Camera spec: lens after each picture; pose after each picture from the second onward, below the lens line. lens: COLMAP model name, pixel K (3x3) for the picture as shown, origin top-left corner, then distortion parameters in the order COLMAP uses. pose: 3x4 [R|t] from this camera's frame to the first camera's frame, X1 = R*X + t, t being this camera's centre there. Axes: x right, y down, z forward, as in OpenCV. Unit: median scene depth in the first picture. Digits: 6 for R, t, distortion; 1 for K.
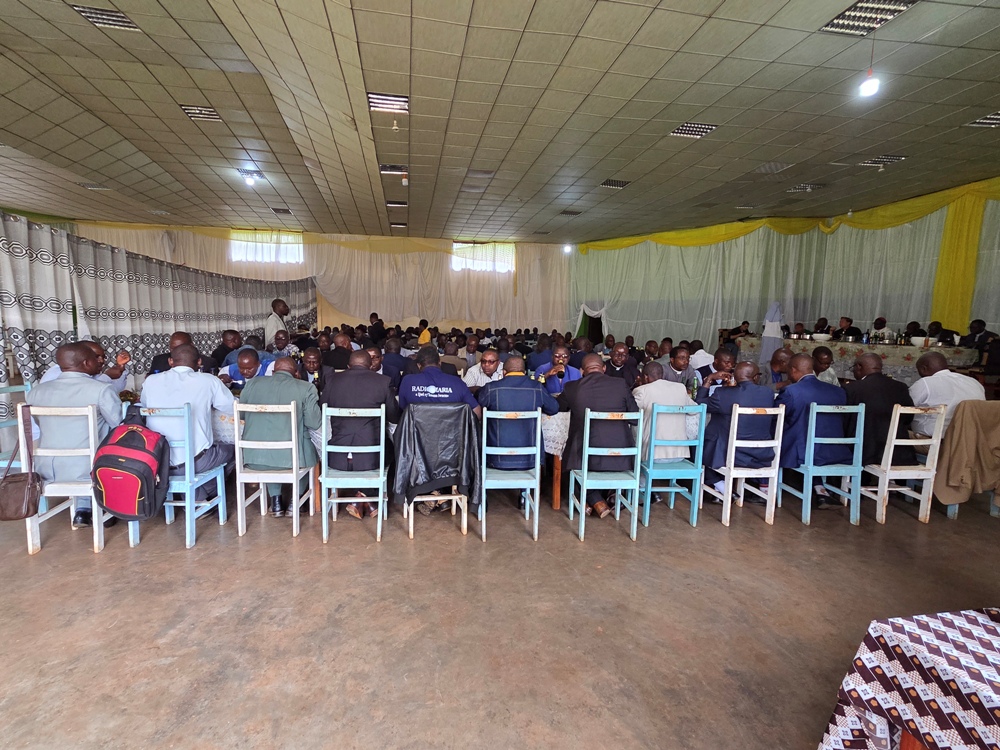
lens RADIAL K [[491.4, 0, 492.4], [0, 491.4, 376.2], [0, 0, 1]] dist [0.000934, 0.002330]
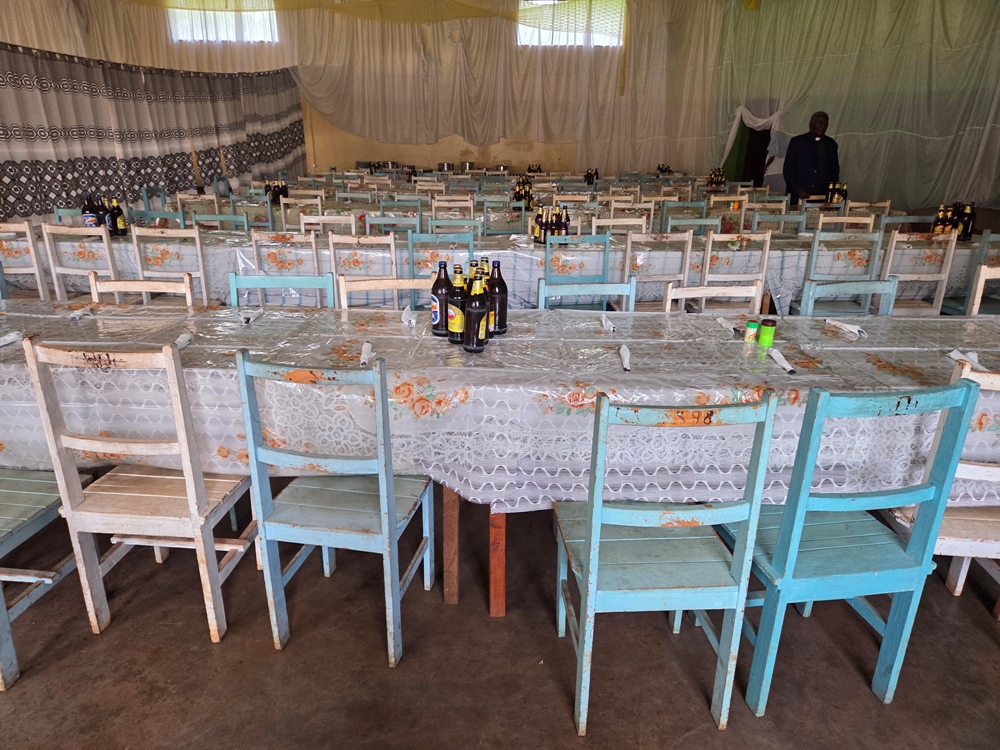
lens RADIAL K [[666.3, 0, 503.1], [0, 666.3, 379.9], [0, 0, 1]] dist [0.021604, -0.006044]
pose [[0.987368, 0.040374, -0.153215, 0.054887], [-0.004976, 0.974415, 0.224699, -0.011019], [0.158367, -0.221099, 0.962307, 0.161658]]
